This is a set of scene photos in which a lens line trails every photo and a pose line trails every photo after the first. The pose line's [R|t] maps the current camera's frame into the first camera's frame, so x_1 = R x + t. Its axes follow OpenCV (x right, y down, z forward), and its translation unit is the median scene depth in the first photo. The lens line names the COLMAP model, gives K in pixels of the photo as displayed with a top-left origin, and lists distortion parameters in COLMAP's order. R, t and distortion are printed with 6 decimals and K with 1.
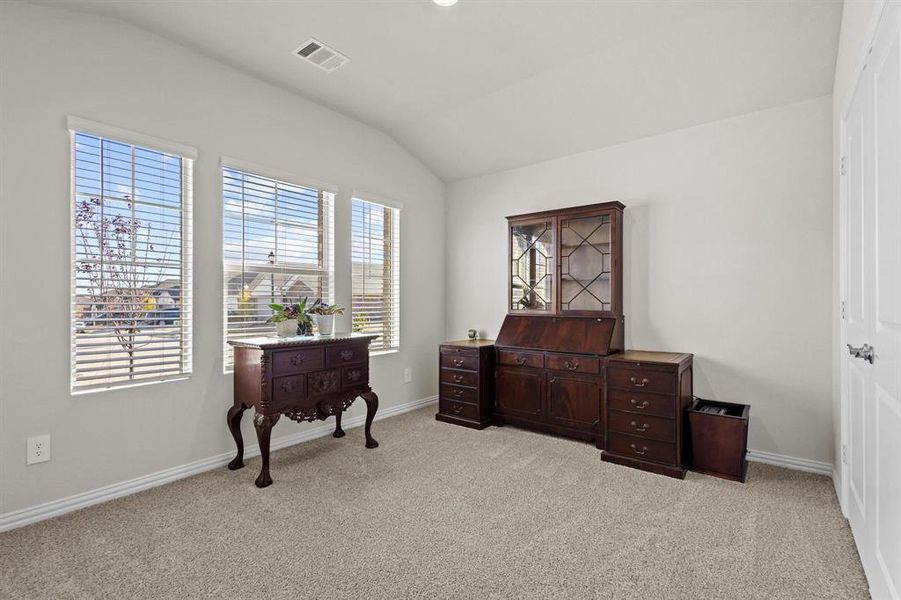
lens RADIAL K [[407.4, 0, 450.5], [0, 407.4, 300.0], [0, 0, 1]] dist [-0.000258, 0.000015]
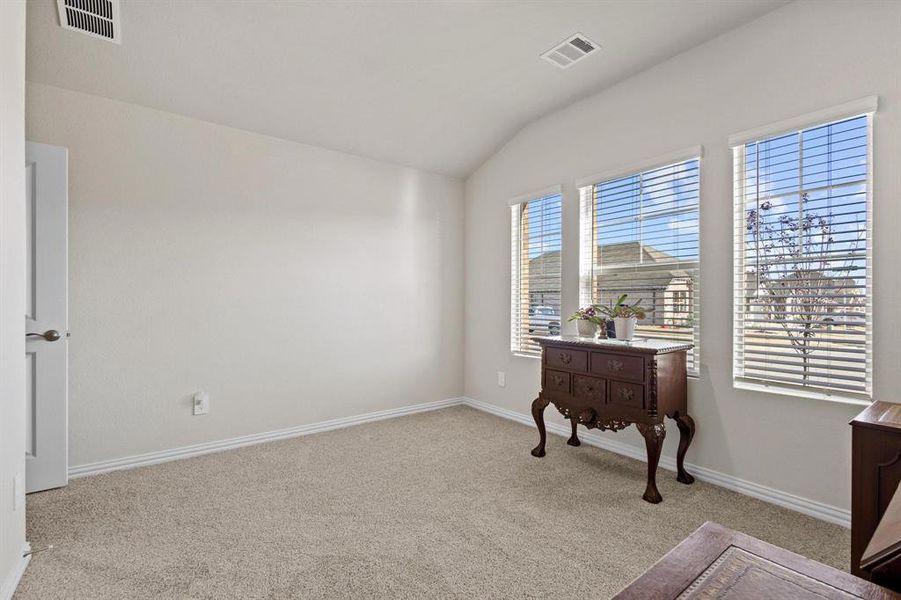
lens RADIAL K [[407.4, 0, 450.5], [0, 407.4, 300.0], [0, 0, 1]] dist [-0.000258, 0.000015]
pose [[-0.239597, -0.006462, -0.970851, 0.683242], [0.002814, 0.999969, -0.007350, 0.003184], [0.970868, -0.004493, -0.239571, 0.910943]]
